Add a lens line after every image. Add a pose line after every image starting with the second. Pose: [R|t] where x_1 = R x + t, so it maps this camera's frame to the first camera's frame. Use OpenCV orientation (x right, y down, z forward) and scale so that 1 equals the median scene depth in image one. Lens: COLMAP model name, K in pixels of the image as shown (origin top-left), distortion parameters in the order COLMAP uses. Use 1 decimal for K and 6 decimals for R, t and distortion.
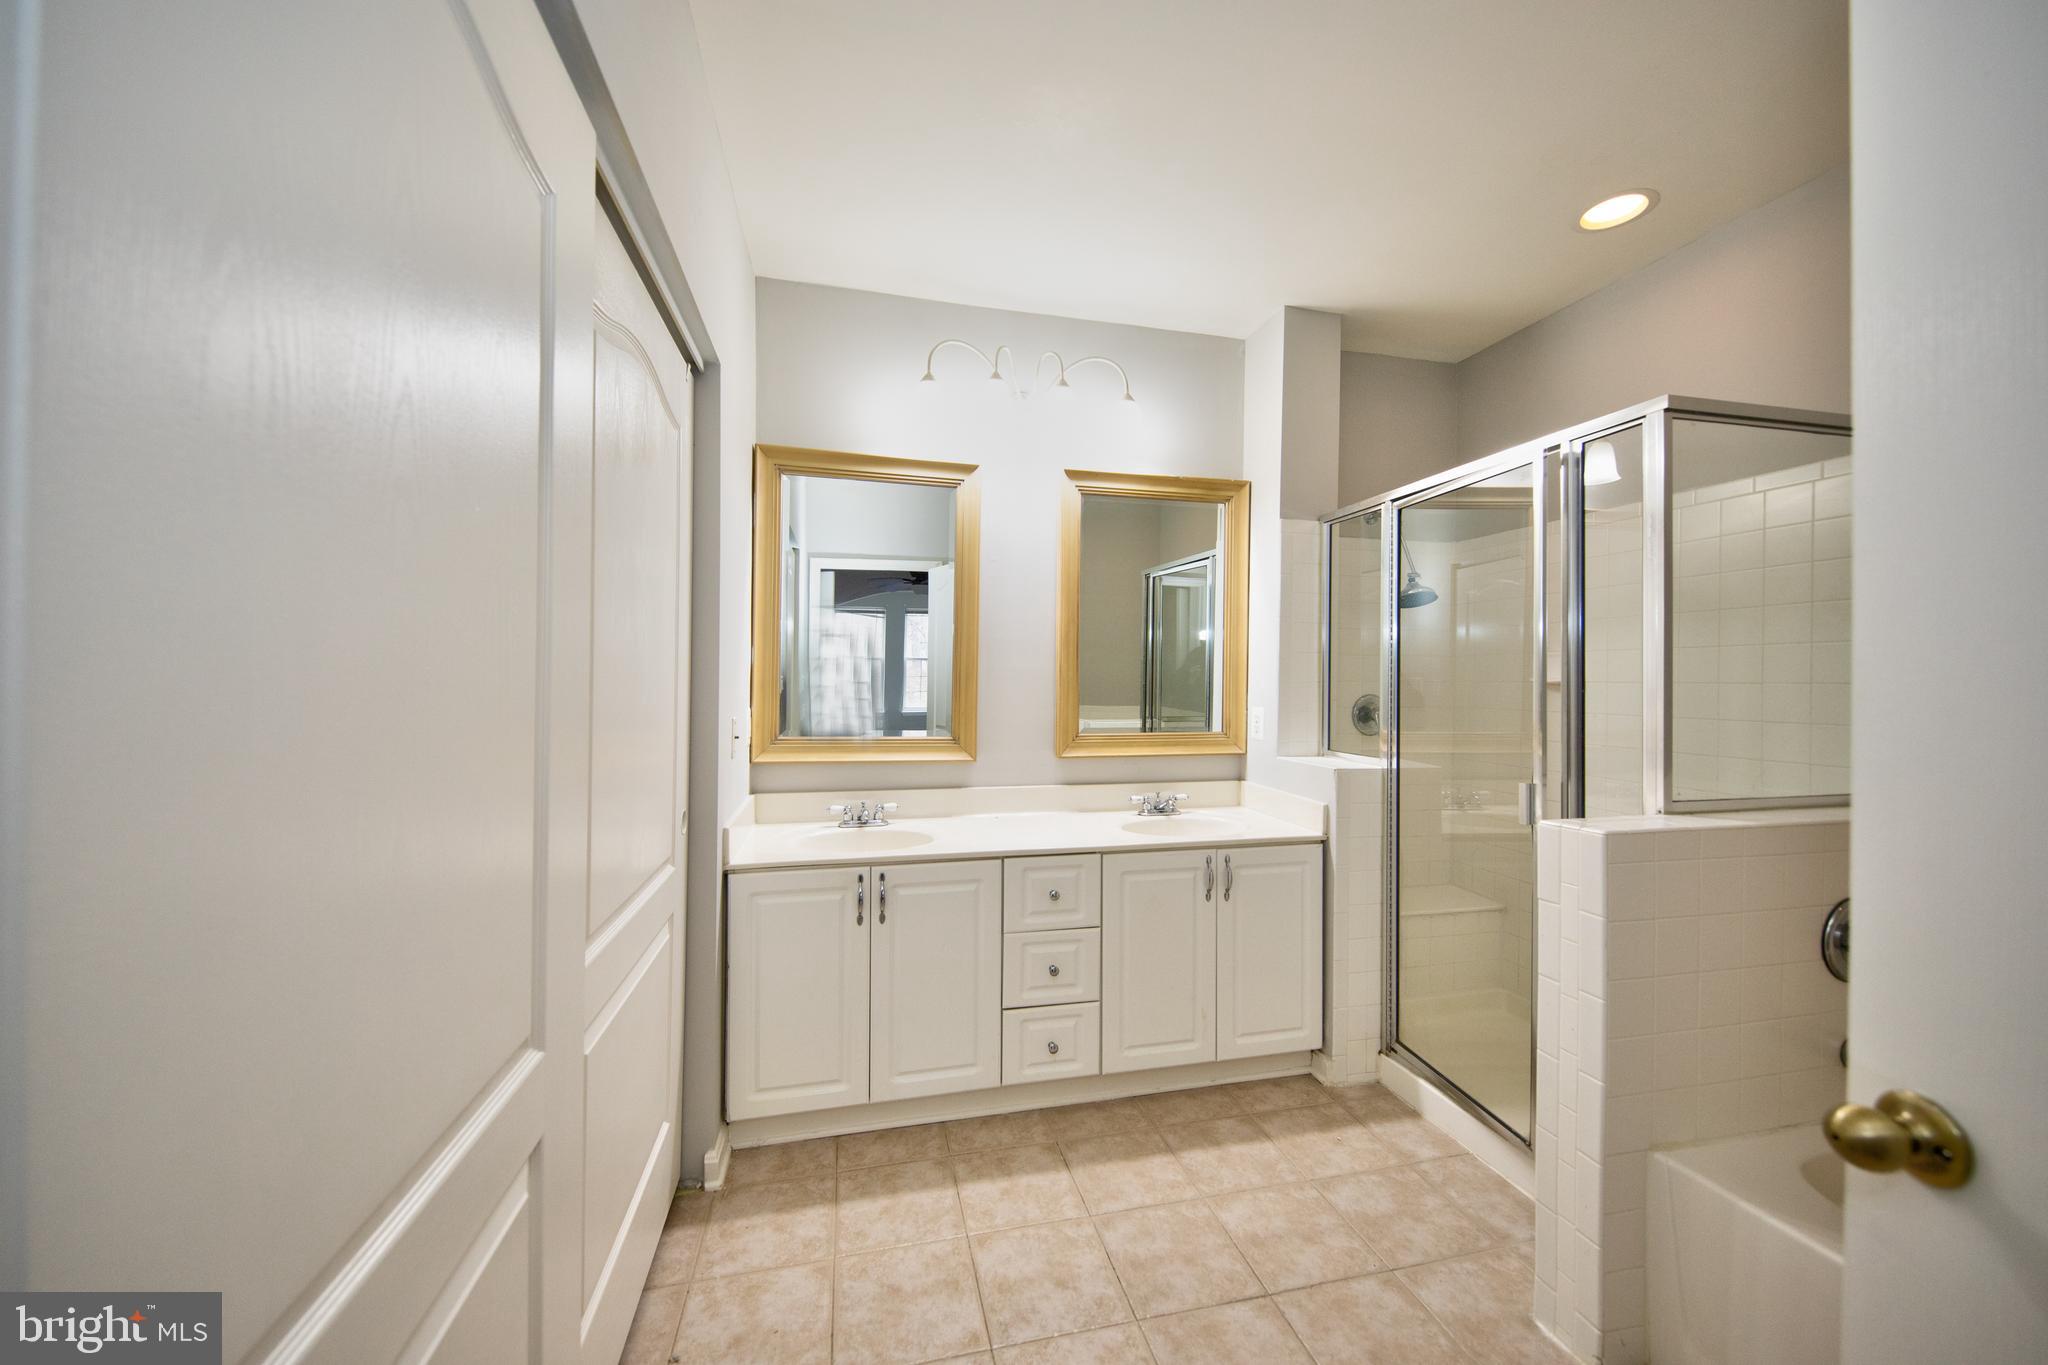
lens RADIAL K [[729.9, 0, 1016.2], [0, 729.9, 680.3], [0, 0, 1]] dist [0.001163, -0.004010]
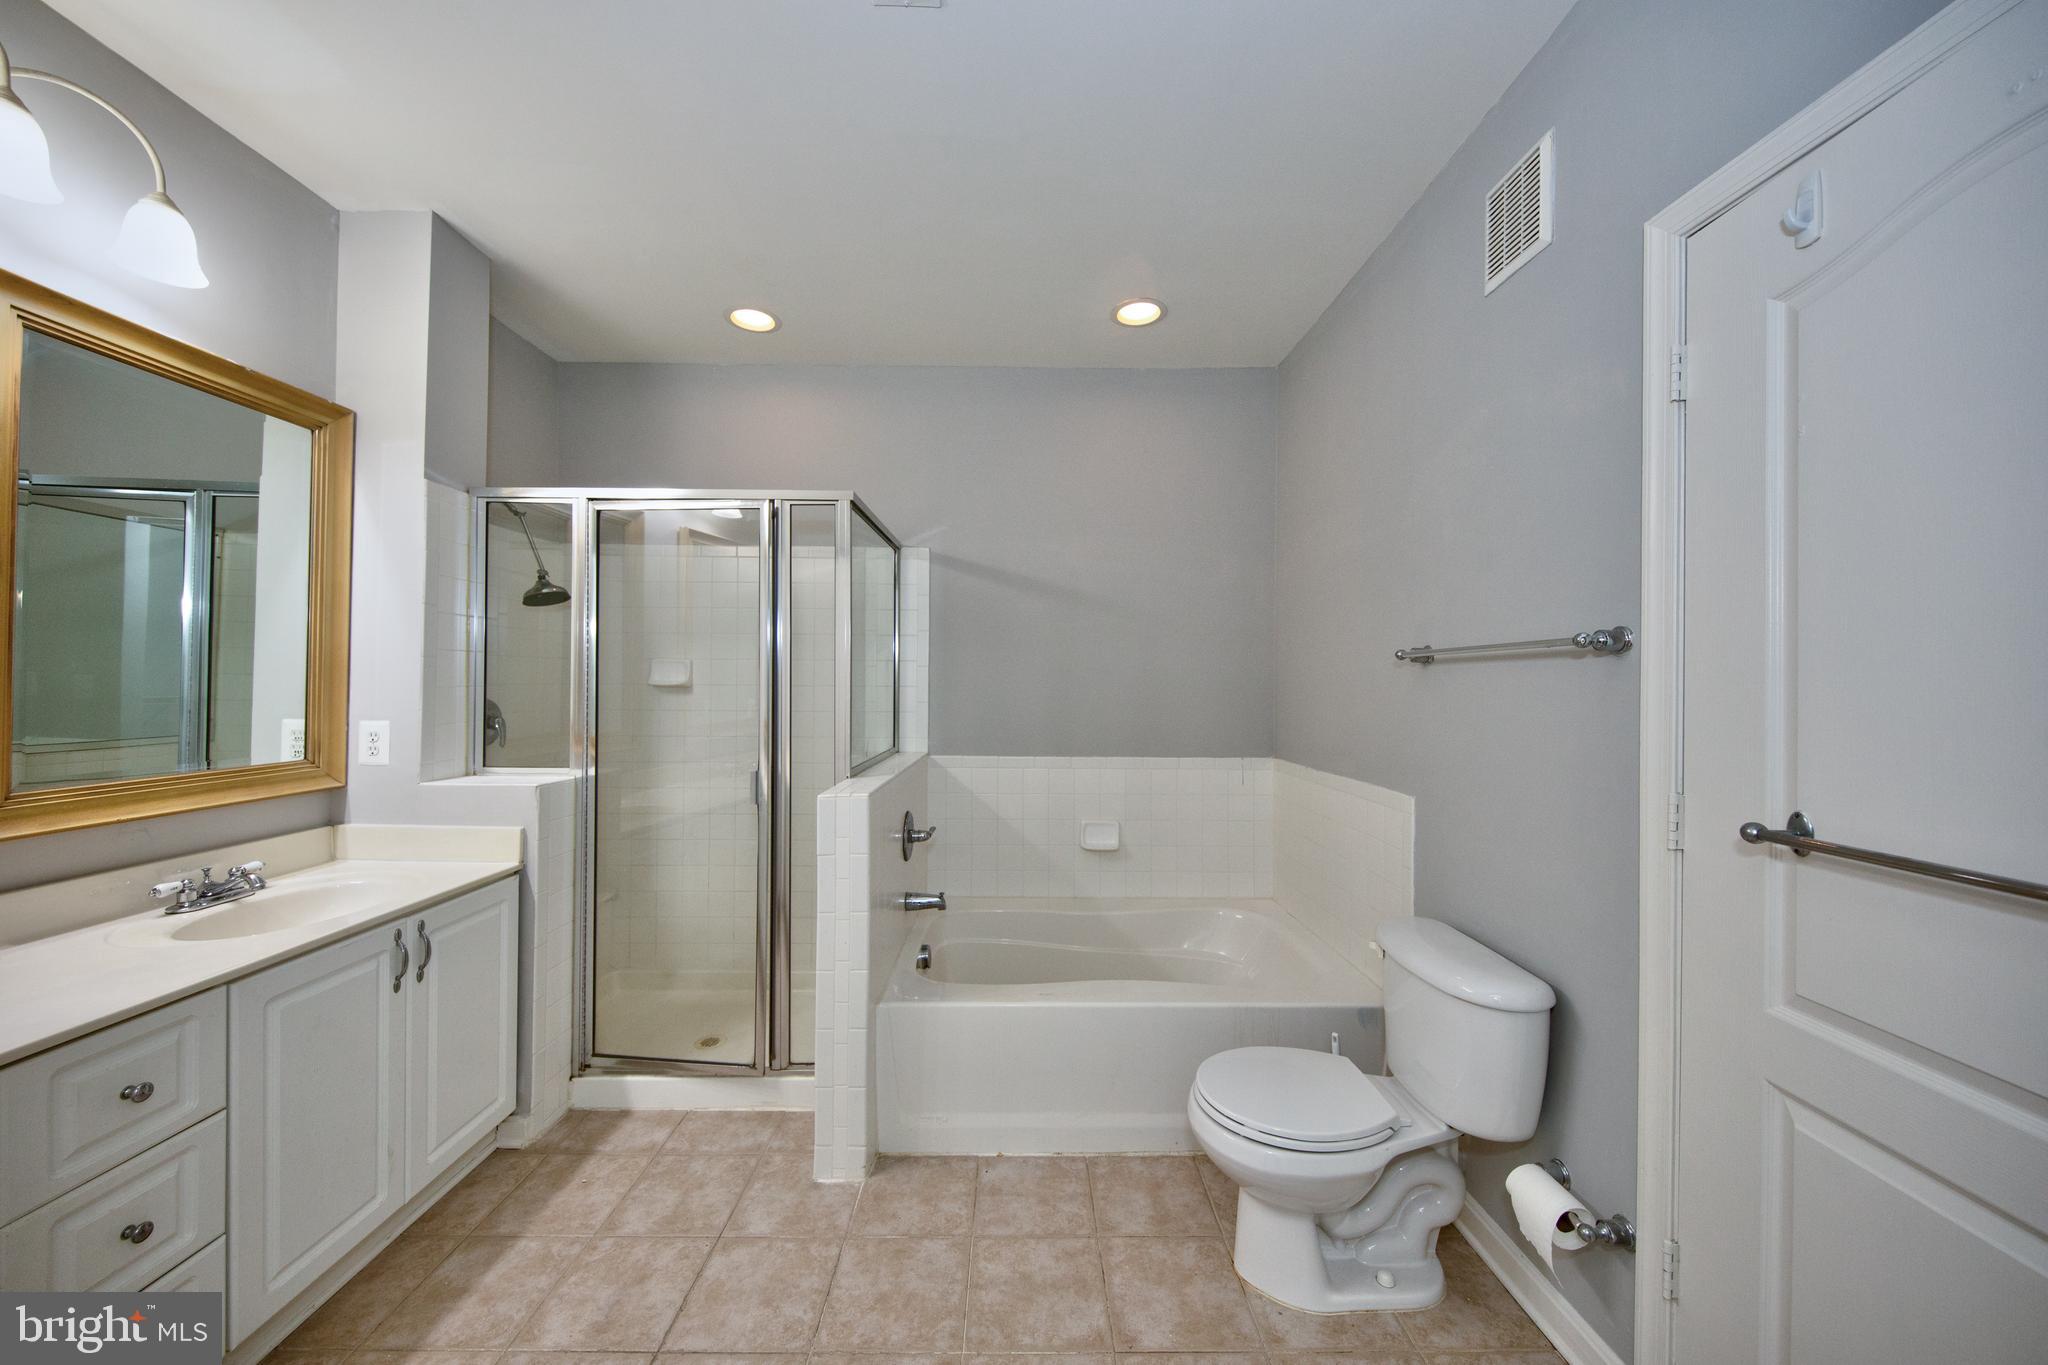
lens RADIAL K [[729.9, 0, 1016.2], [0, 729.9, 680.3], [0, 0, 1]] dist [0.001163, -0.004010]
pose [[0.213060, -0.002889, 0.977035, -0.331281], [-0.005323, 0.999977, 0.004118, -0.014578], [-0.977025, -0.006078, 0.213039, 0.259900]]
